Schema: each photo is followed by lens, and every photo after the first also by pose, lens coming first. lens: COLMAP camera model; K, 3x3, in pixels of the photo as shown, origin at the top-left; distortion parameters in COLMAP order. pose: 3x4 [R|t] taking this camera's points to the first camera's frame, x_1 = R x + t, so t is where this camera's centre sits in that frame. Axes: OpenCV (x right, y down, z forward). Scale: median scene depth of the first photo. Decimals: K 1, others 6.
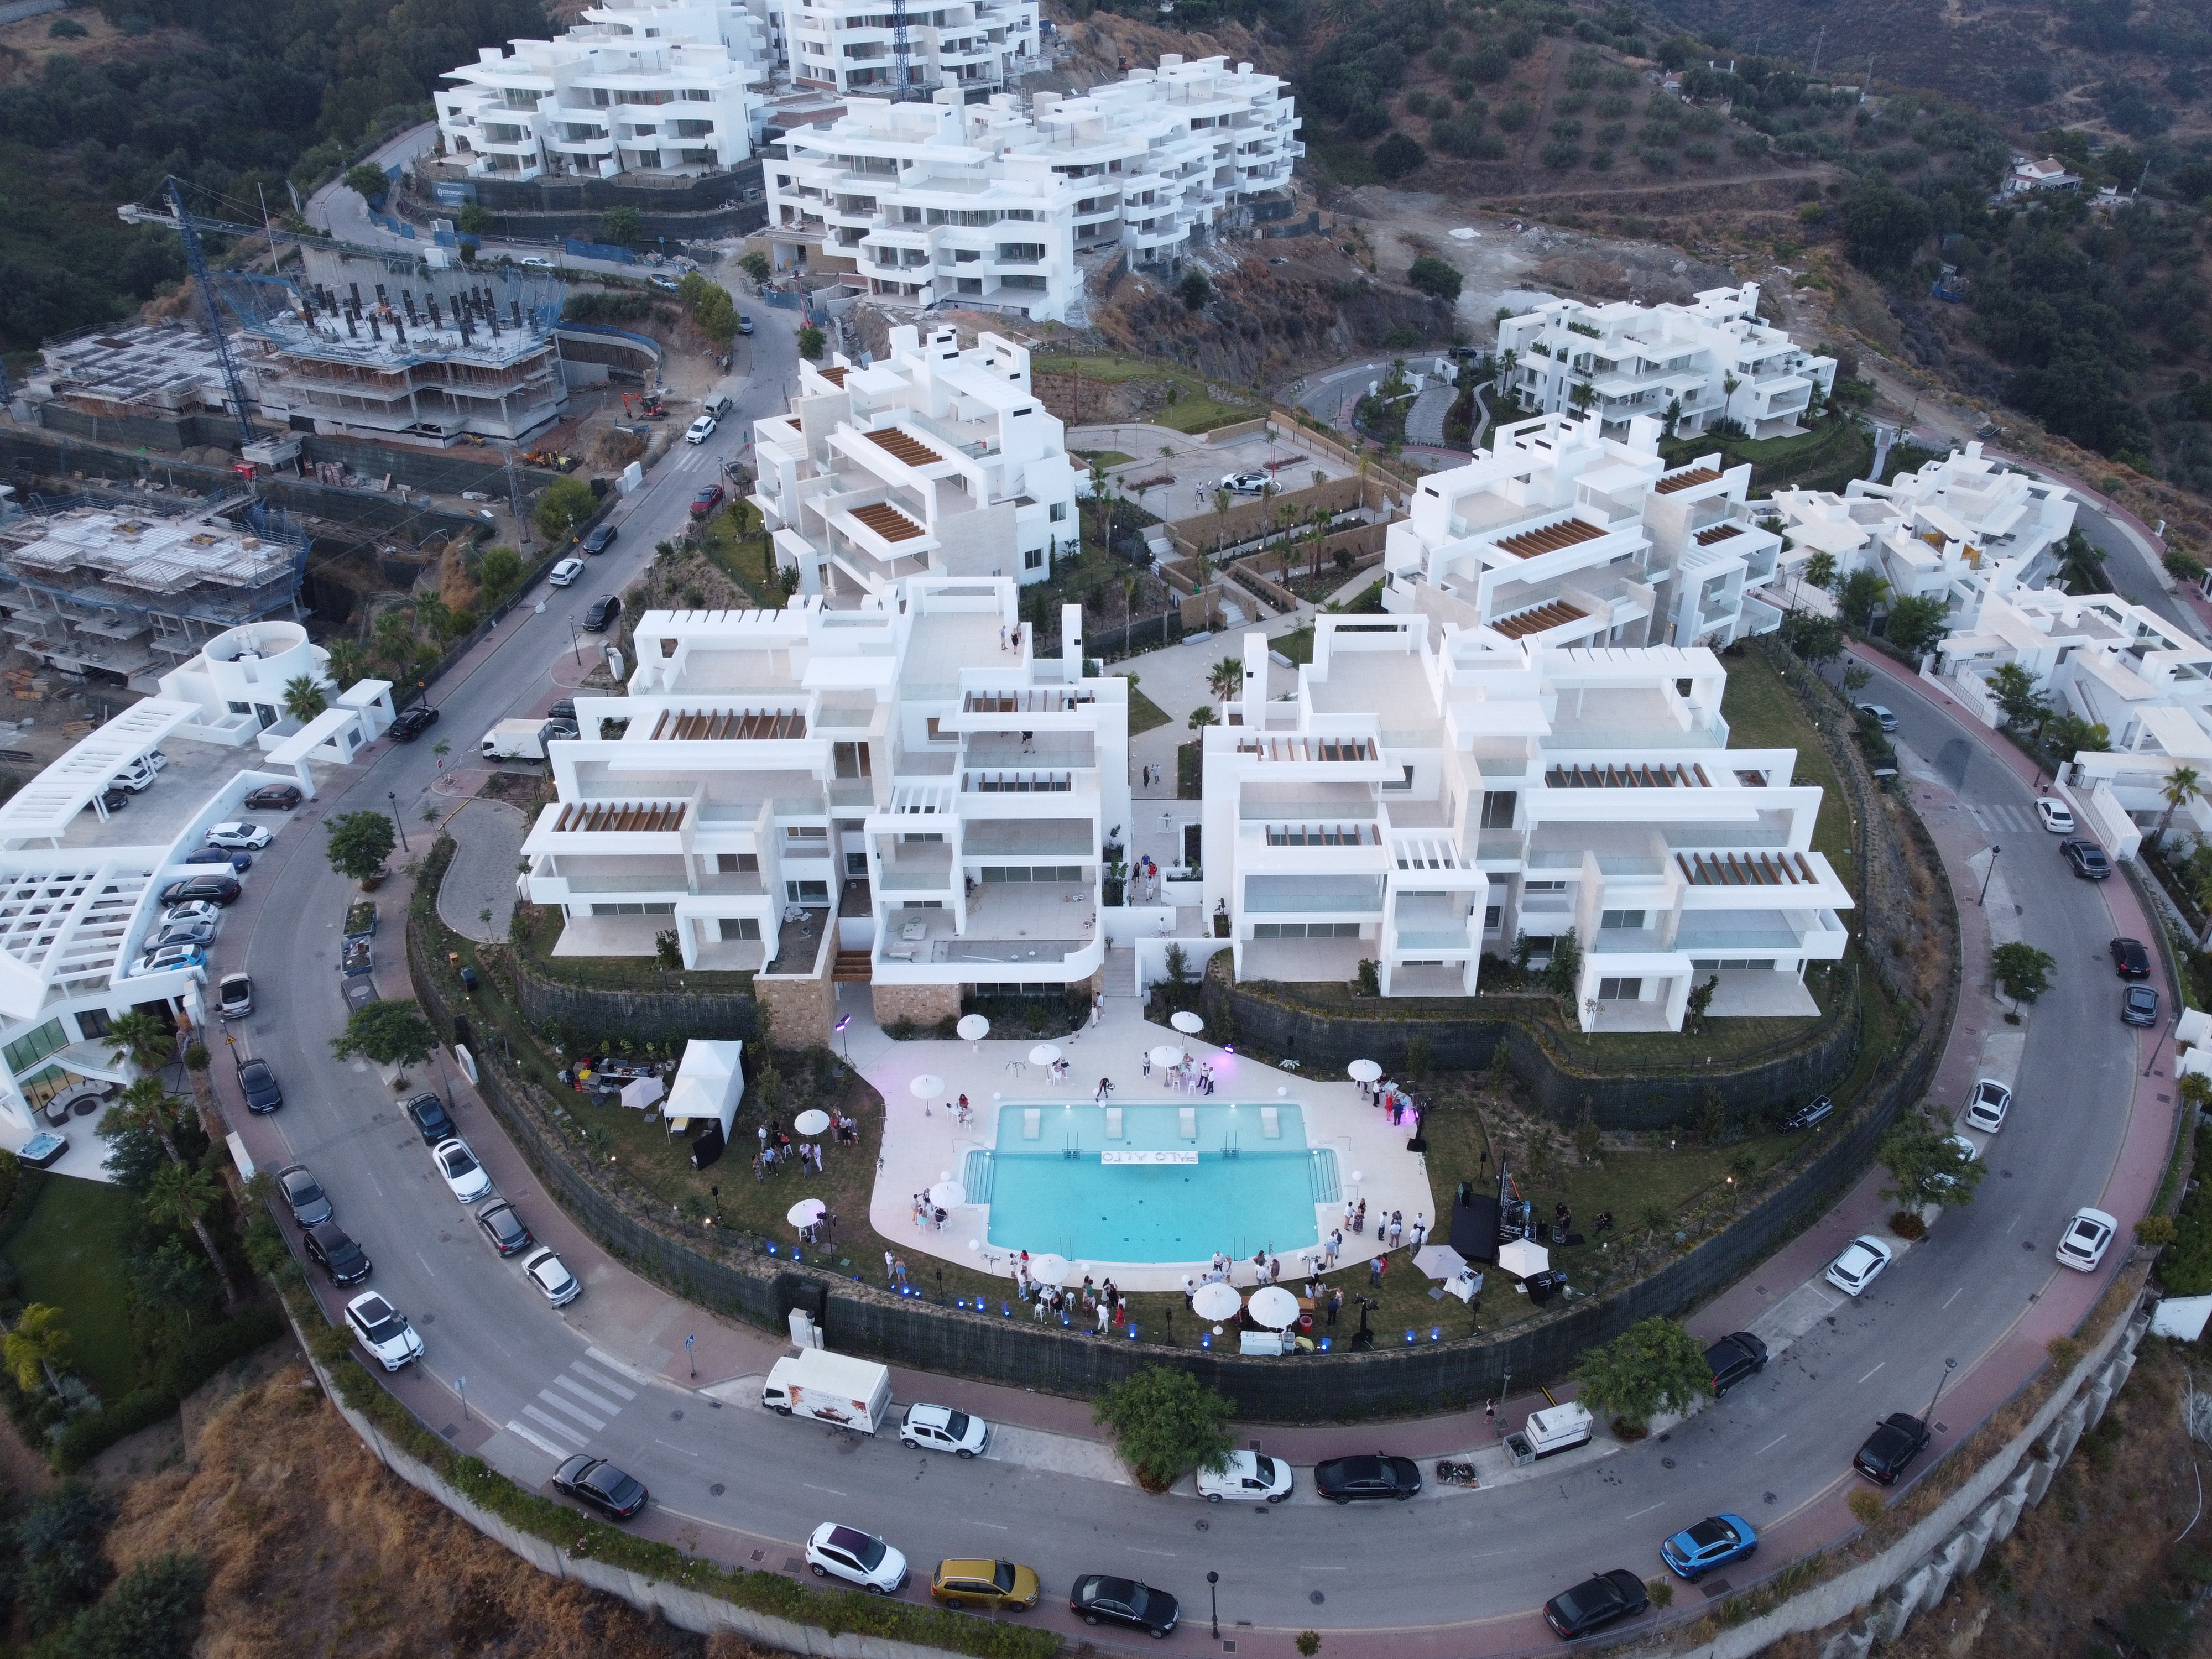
lens RADIAL K [[1677.9, 0, 1106.7], [0, 1677.9, 820.7], [0, 0, 1]] dist [-0.004140, -0.001297]
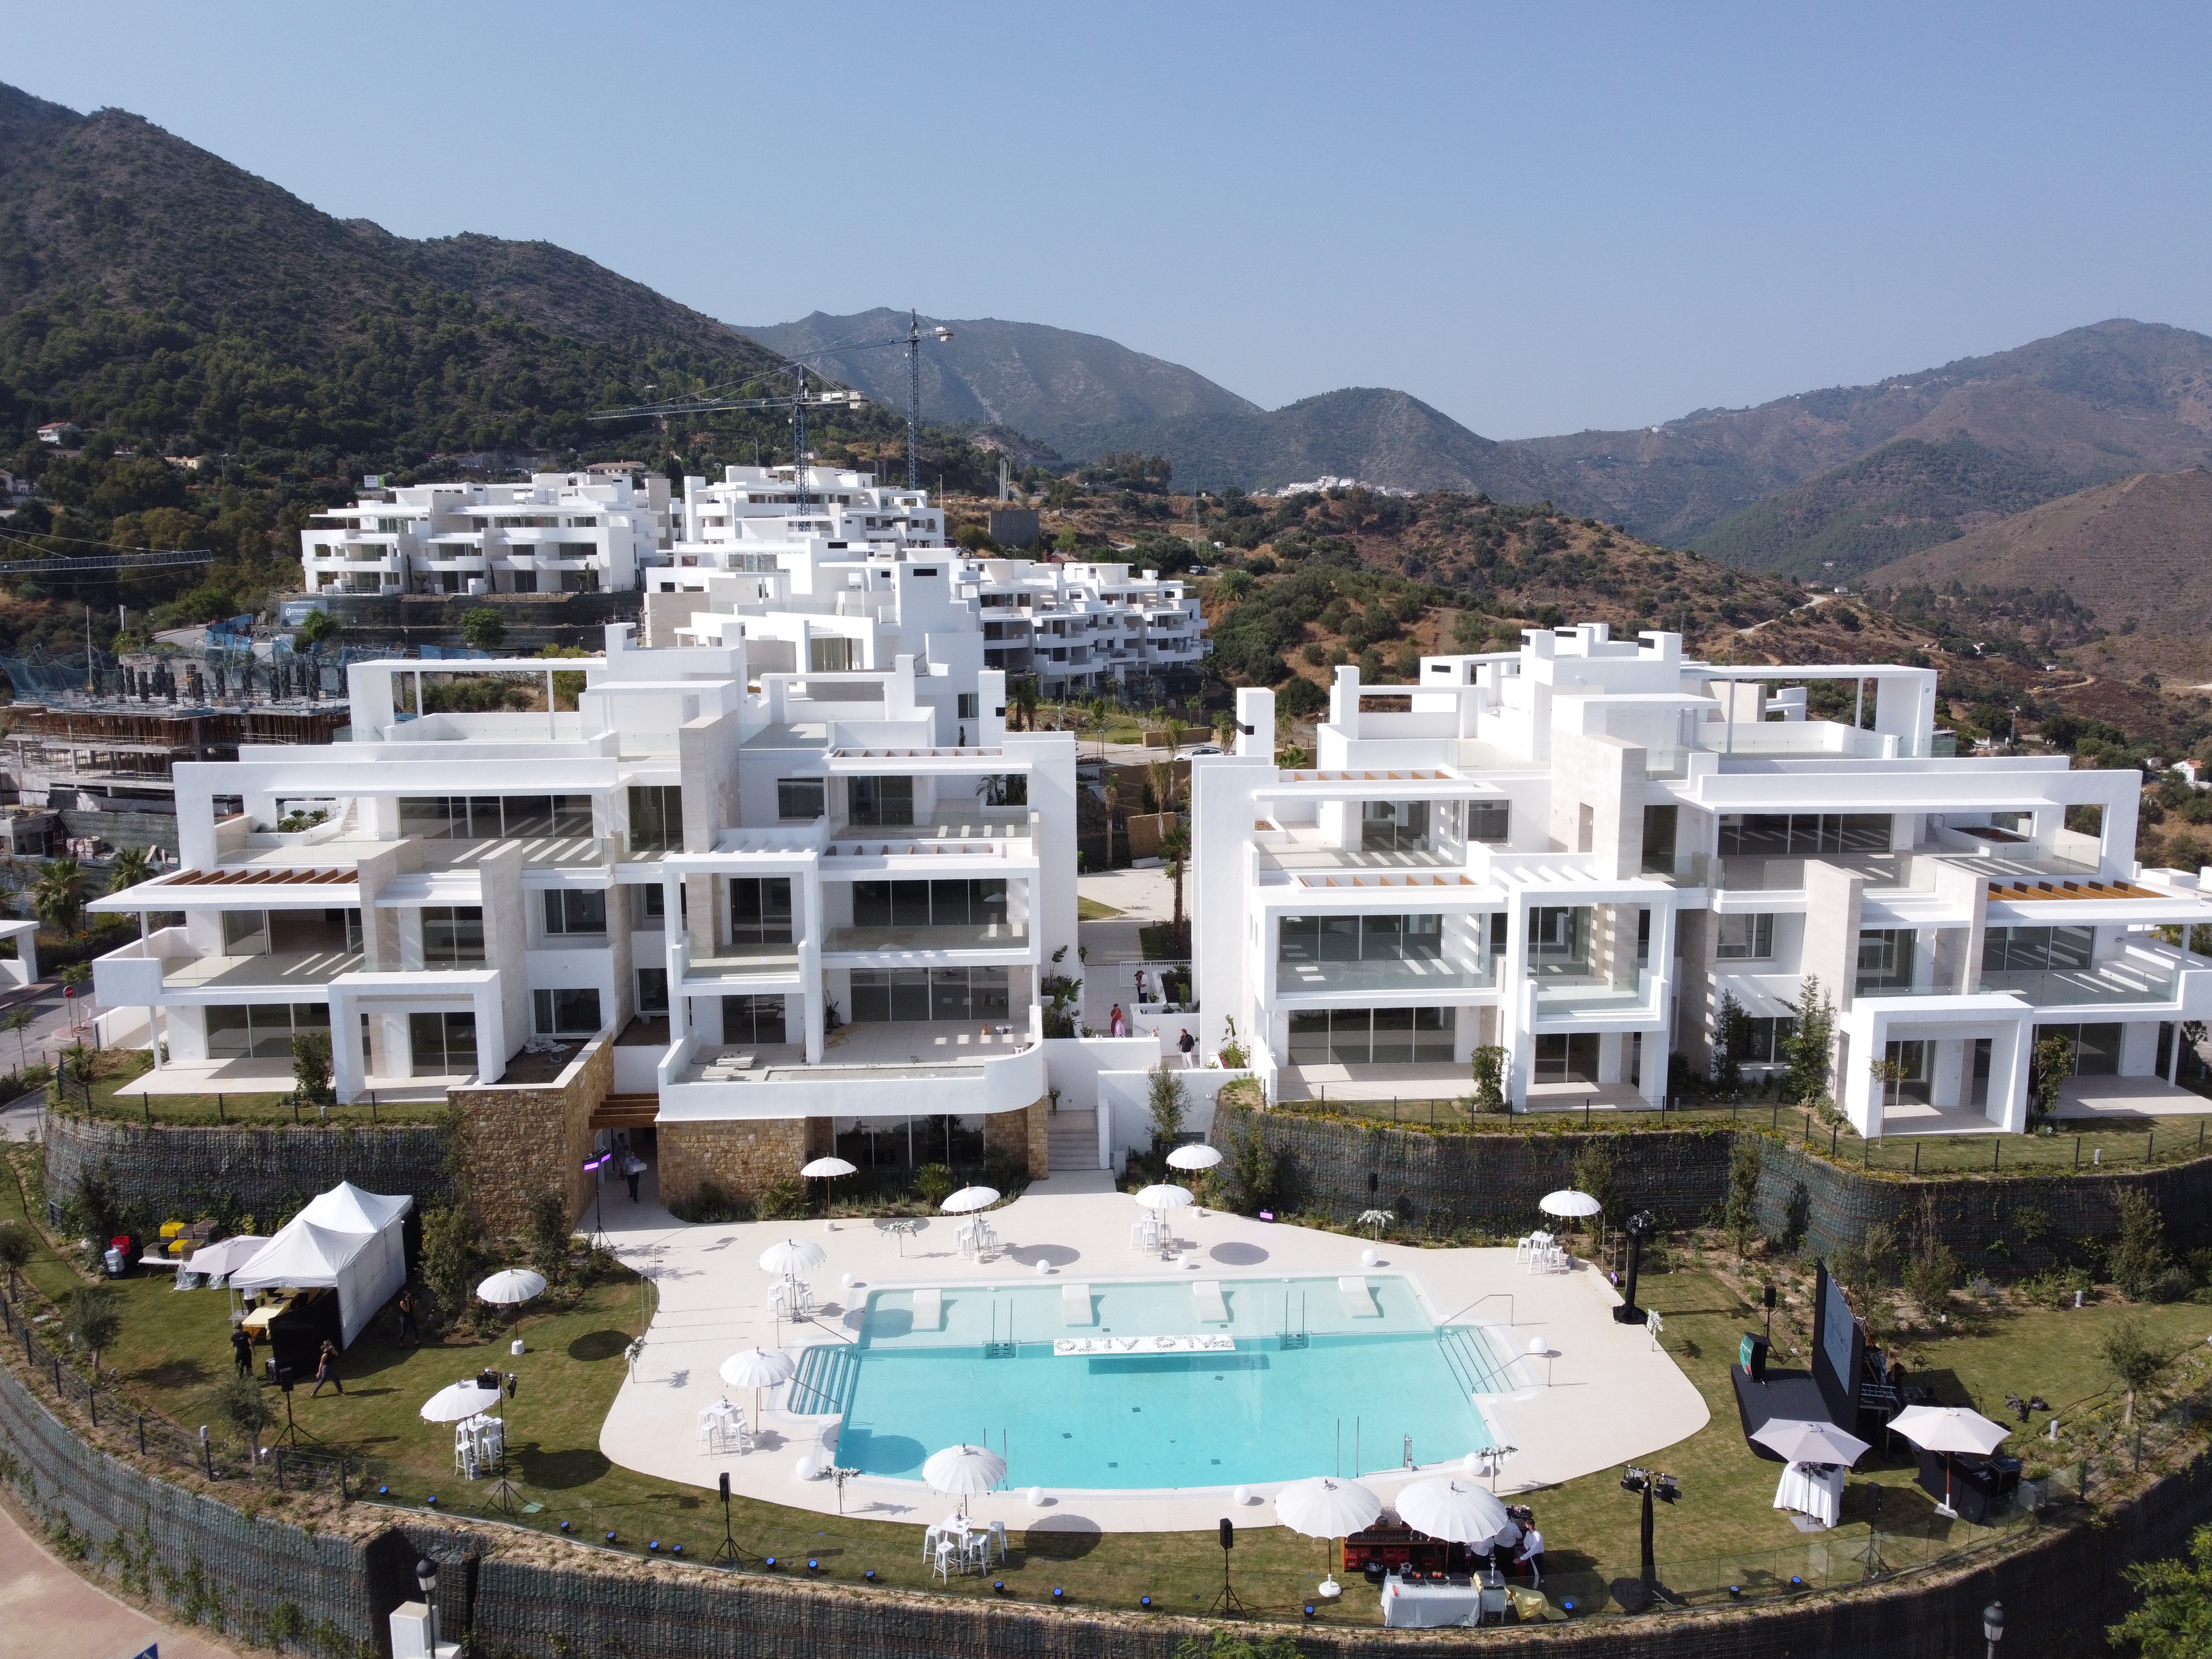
lens RADIAL K [[1677.9, 0, 1106.7], [0, 1677.9, 820.7], [0, 0, 1]] dist [-0.004140, -0.001297]
pose [[0.998015, -0.002172, 0.062945, -0.019118], [0.026703, 0.919723, -0.391658, 0.237219], [-0.057042, 0.392562, 0.917955, 0.409768]]
